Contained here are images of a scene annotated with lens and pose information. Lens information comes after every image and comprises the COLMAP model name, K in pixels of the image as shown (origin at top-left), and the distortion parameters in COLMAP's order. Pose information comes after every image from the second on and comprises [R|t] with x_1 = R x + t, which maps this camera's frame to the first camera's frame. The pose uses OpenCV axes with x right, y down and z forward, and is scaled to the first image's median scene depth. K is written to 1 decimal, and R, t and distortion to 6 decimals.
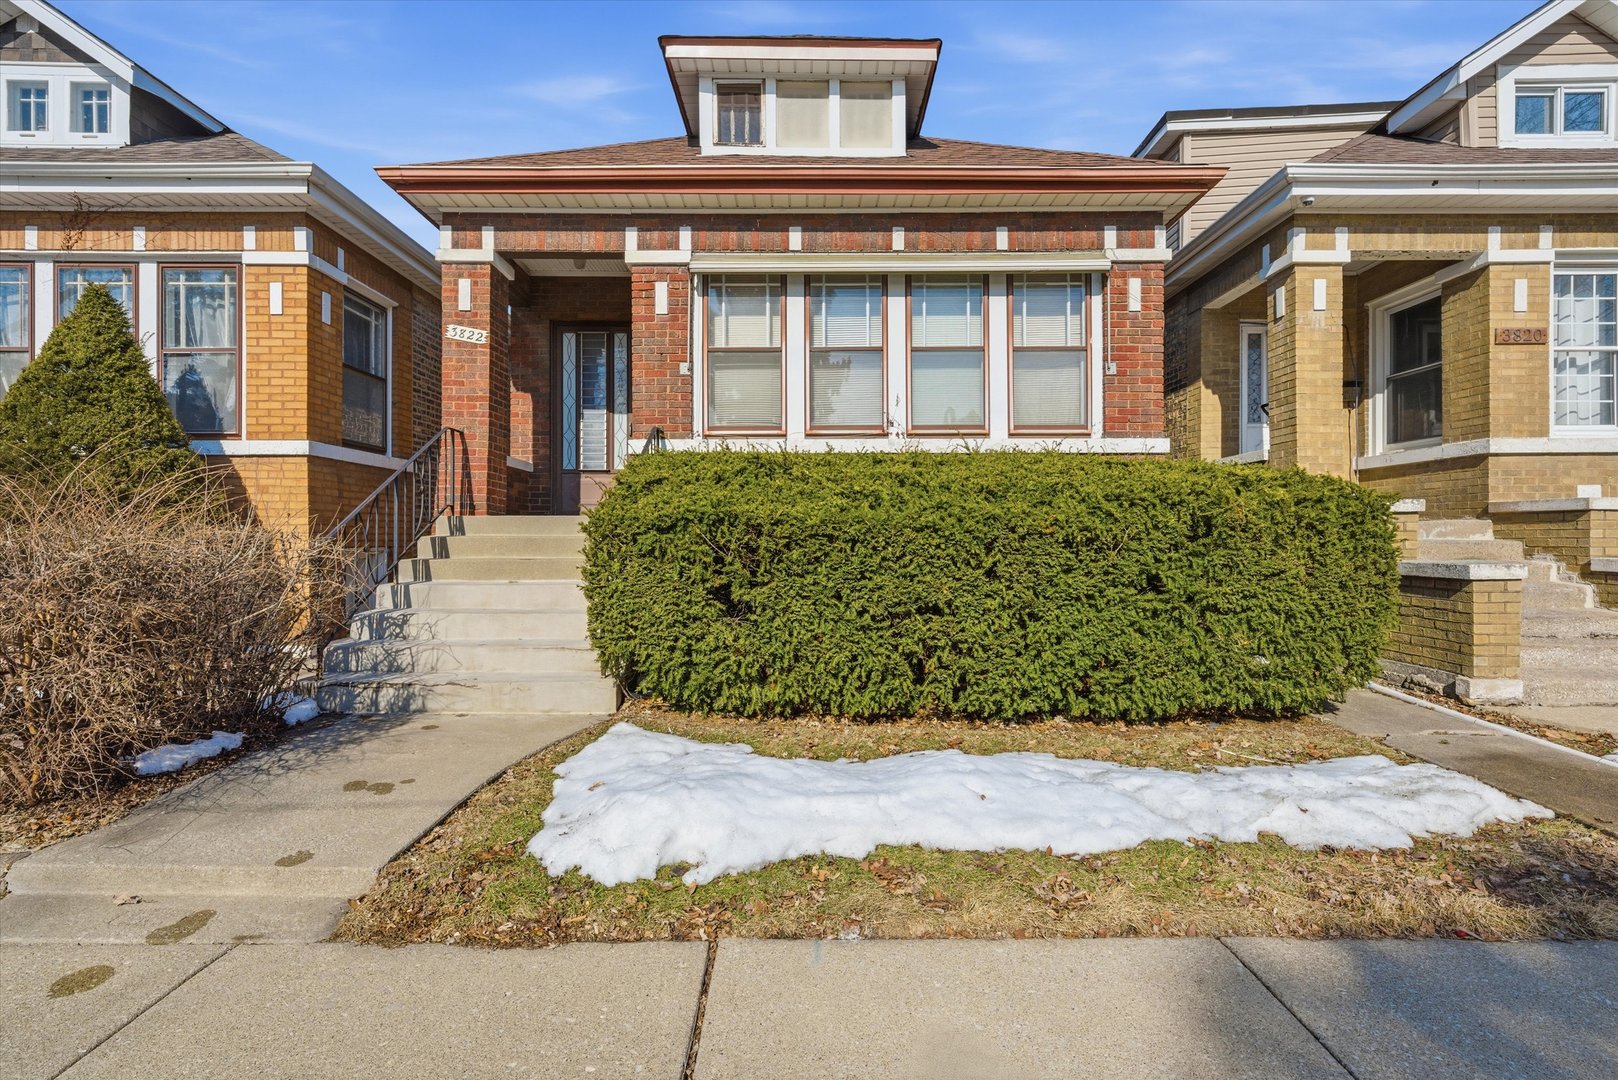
lens RADIAL K [[758.6, 0, 811.8], [0, 758.6, 540.6], [0, 0, 1]] dist [0.002433, 0.002067]
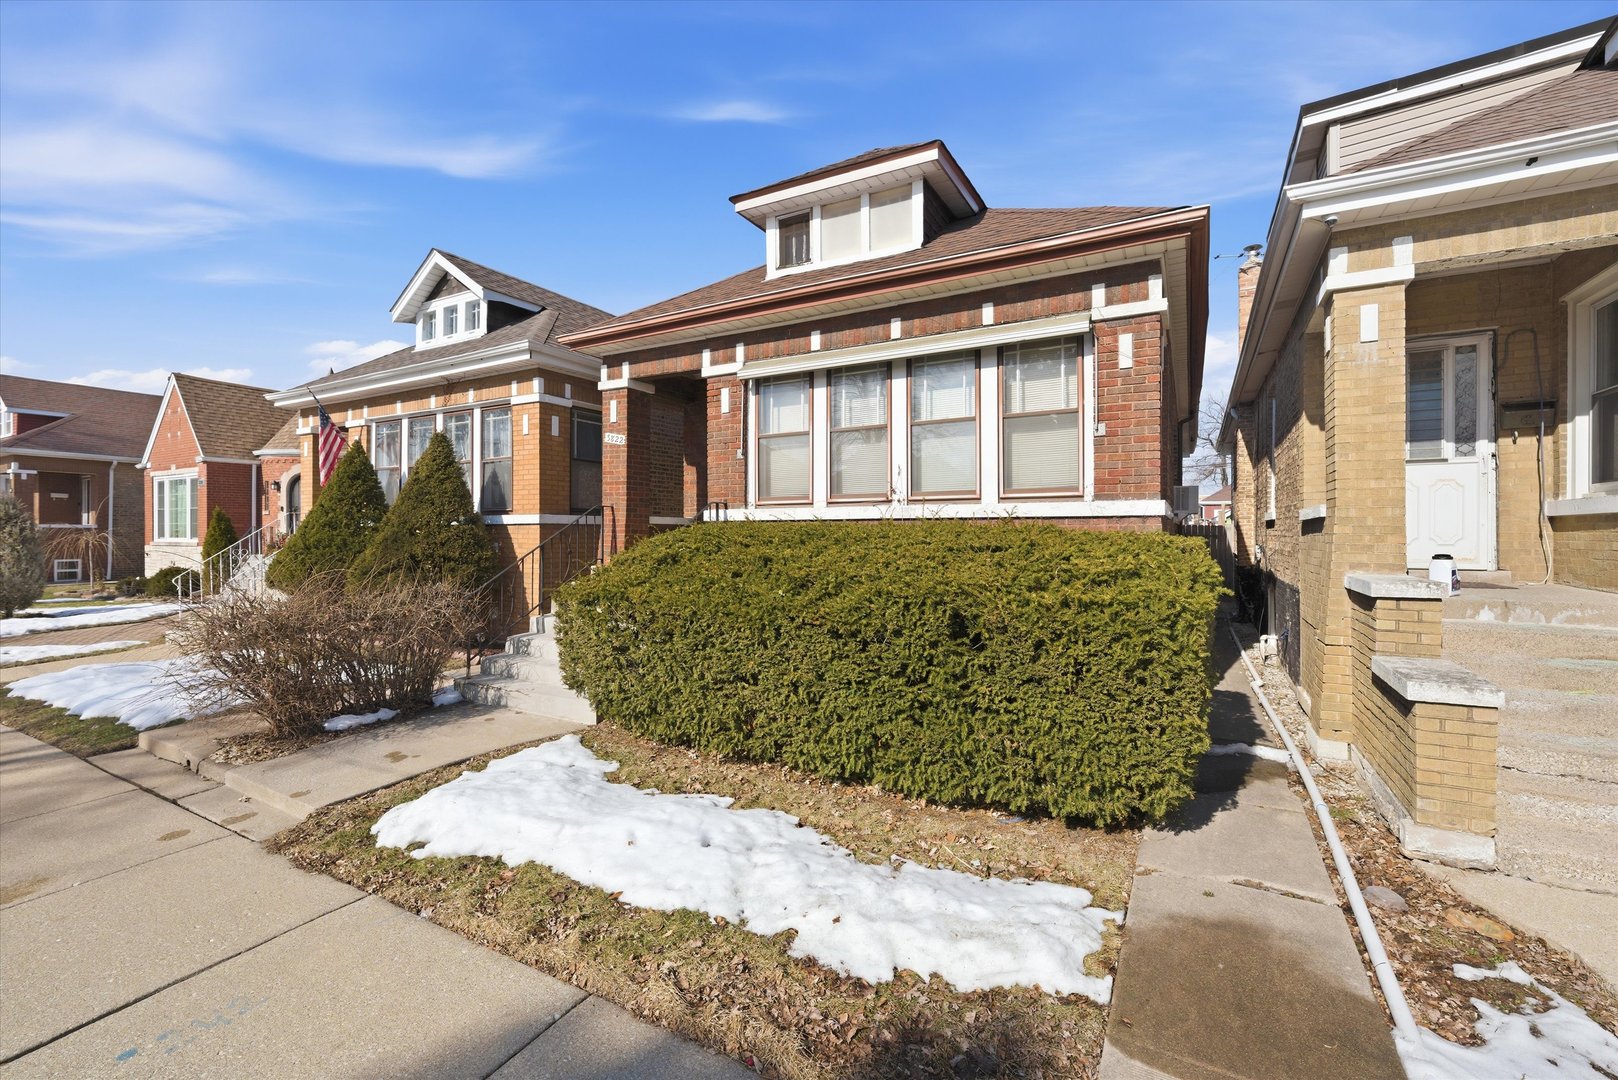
lens RADIAL K [[674.2, 0, 819.1], [0, 674.2, 537.6], [0, 0, 1]] dist [-0.004814, 0.000375]
pose [[0.877120, 0.004394, -0.480252, 0.497820], [-0.003234, 0.999990, 0.003241, -0.089818], [0.480261, -0.001290, 0.877125, 0.066030]]
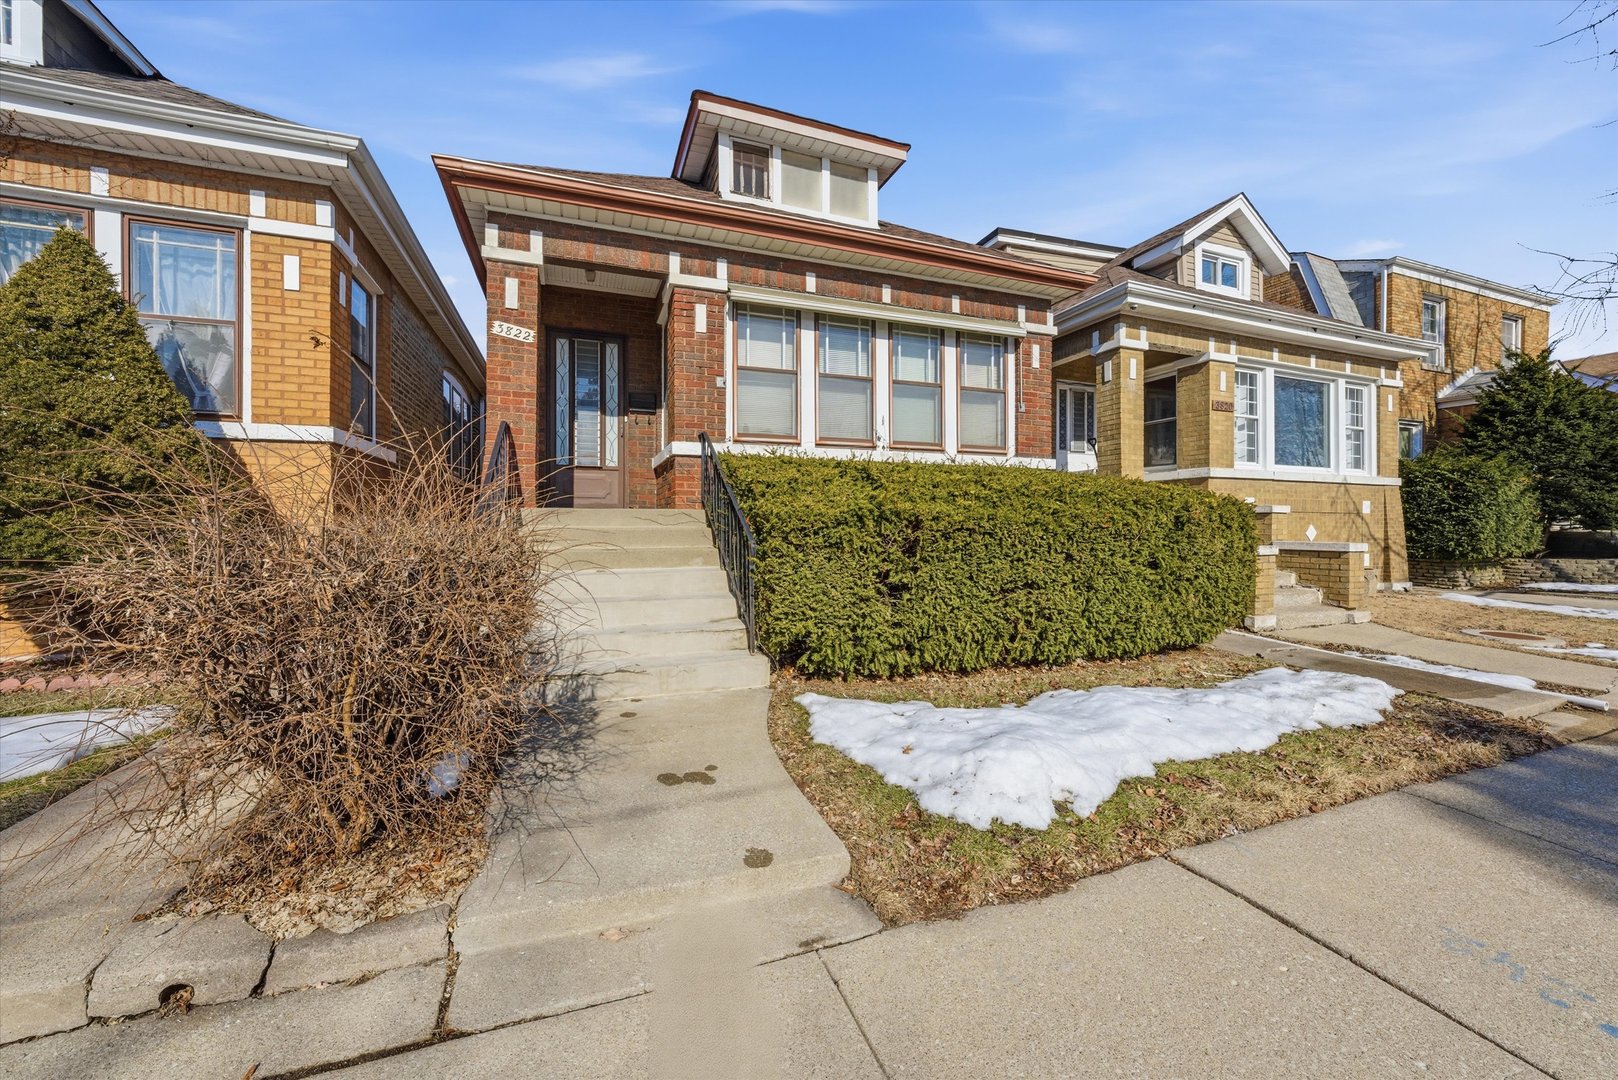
lens RADIAL K [[600.0, 0, 806.0], [0, 600.0, 533.9], [0, 0, 1]] dist [-0.018631, 0.003510]
pose [[0.939834, -0.003720, 0.341611, -0.358209], [-0.000101, 0.999938, 0.011167, -0.006313], [-0.341631, -0.010530, 0.939775, 0.099313]]
